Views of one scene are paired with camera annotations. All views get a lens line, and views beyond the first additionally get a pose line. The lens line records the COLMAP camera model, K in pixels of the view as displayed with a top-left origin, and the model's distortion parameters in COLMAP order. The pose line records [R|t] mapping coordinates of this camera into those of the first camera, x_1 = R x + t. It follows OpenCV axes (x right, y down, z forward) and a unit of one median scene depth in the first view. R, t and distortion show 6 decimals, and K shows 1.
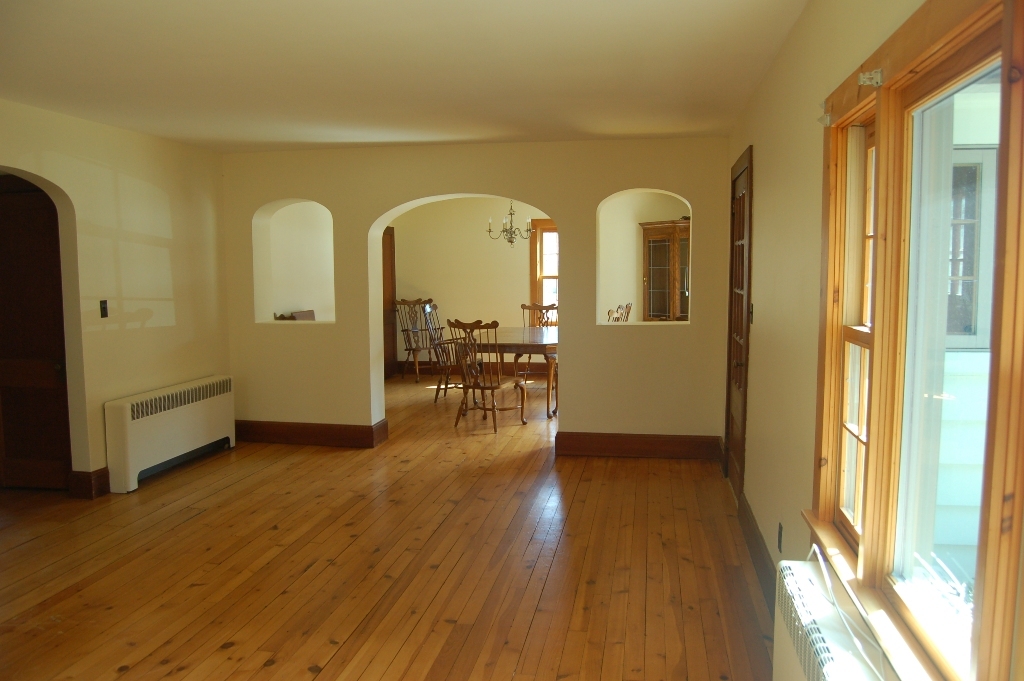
lens RADIAL K [[811.7, 0, 512.0], [0, 811.7, 342.7], [0, 0, 1]] dist [-0.075419, -0.001212]
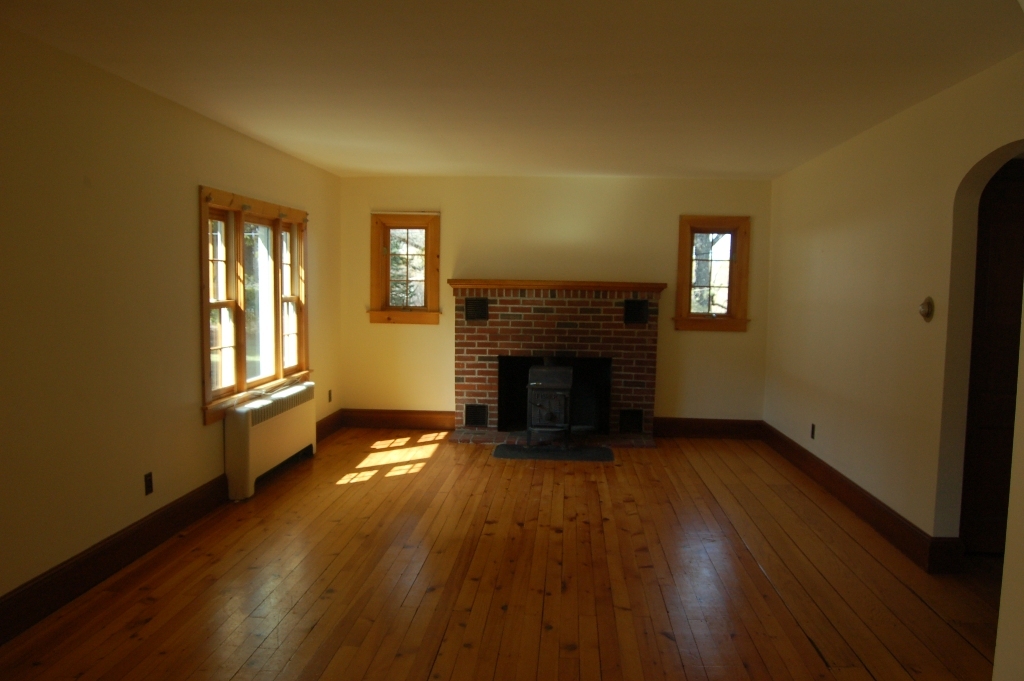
lens RADIAL K [[811.7, 0, 512.8], [0, 811.7, 339.9], [0, 0, 1]] dist [-0.075419, -0.001212]
pose [[-0.995505, -0.003331, -0.094655, -0.101200], [-0.018497, 0.986974, 0.159810, -0.164191], [0.092890, 0.160842, -0.982599, 1.890754]]
